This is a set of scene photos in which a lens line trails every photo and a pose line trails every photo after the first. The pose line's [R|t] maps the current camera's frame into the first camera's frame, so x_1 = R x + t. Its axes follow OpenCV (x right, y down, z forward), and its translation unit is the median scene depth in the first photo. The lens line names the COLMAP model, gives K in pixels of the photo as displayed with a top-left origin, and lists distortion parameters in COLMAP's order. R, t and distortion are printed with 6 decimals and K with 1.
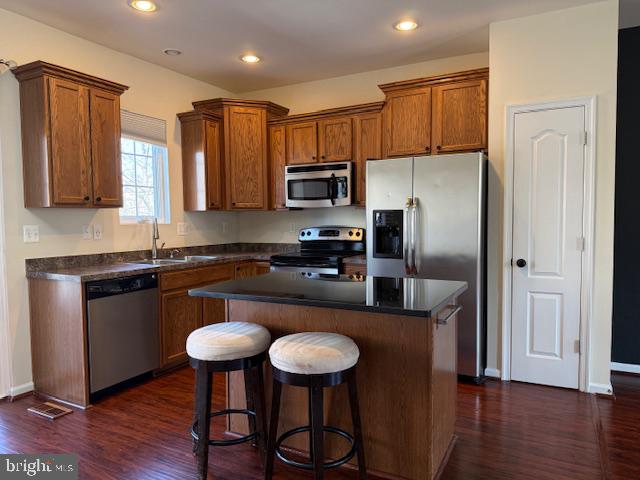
lens RADIAL K [[448.1, 0, 324.4], [0, 448.1, 241.0], [0, 0, 1]] dist [0.003557, -0.028306]
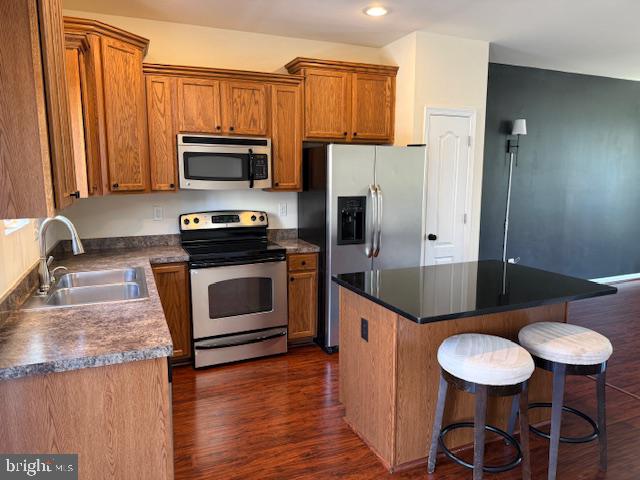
lens RADIAL K [[448.1, 0, 324.2], [0, 448.1, 240.5], [0, 0, 1]] dist [0.003557, -0.028306]
pose [[0.618108, -0.105710, 0.778953, -0.563693], [0.028315, 0.993268, 0.112326, -0.069950], [-0.785583, -0.047374, 0.616940, 0.352555]]
